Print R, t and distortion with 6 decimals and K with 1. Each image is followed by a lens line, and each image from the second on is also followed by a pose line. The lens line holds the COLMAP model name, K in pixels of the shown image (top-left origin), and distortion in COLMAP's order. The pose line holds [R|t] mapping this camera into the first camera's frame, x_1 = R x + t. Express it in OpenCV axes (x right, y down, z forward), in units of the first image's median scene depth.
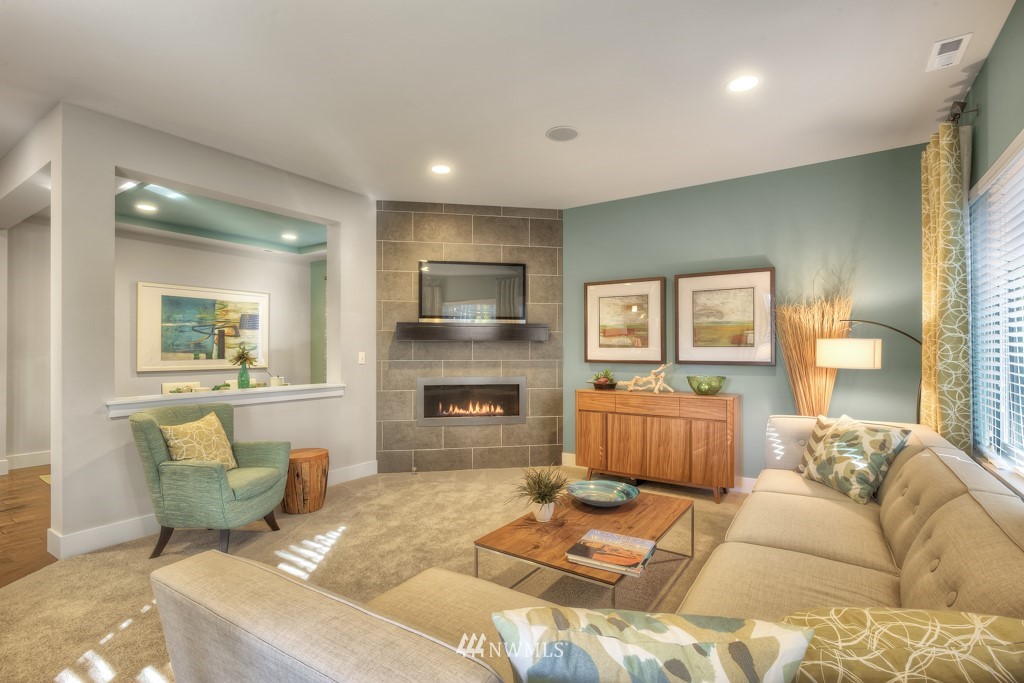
lens RADIAL K [[481.7, 0, 515.2], [0, 481.7, 342.5], [0, 0, 1]] dist [-0.002426, -0.000668]
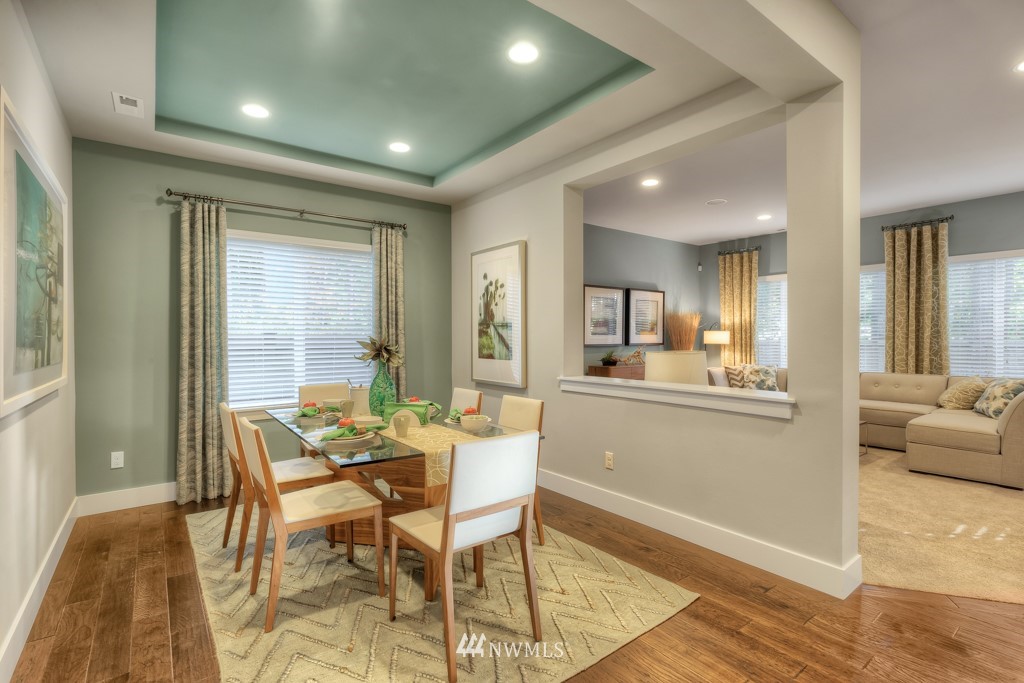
lens RADIAL K [[481.7, 0, 520.9], [0, 481.7, 341.4], [0, 0, 1]] dist [-0.002426, -0.000668]
pose [[0.308869, -0.010061, 0.951051, -1.193321], [-0.008071, 0.999880, 0.013199, 0.012303], [-0.951070, -0.011753, 0.308751, 0.820494]]
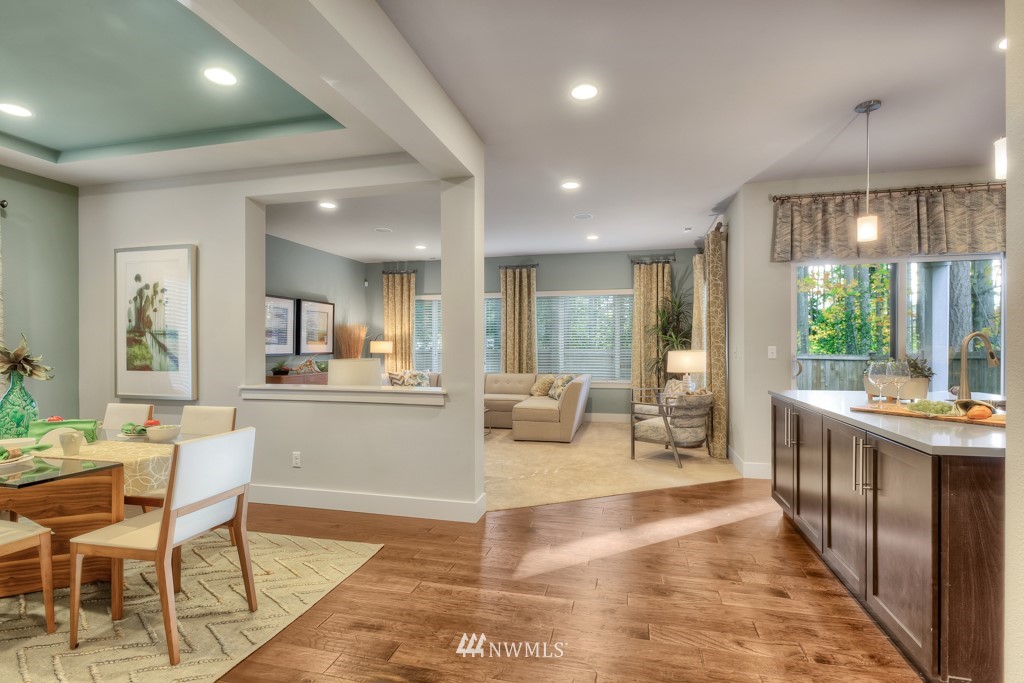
lens RADIAL K [[481.7, 0, 511.6], [0, 481.7, 347.6], [0, 0, 1]] dist [-0.002426, -0.000668]
pose [[-0.343156, -0.003310, 0.939272, -1.325888], [-0.010691, 0.999943, -0.000382, 0.012527], [-0.939217, -0.010173, -0.343172, 0.856514]]
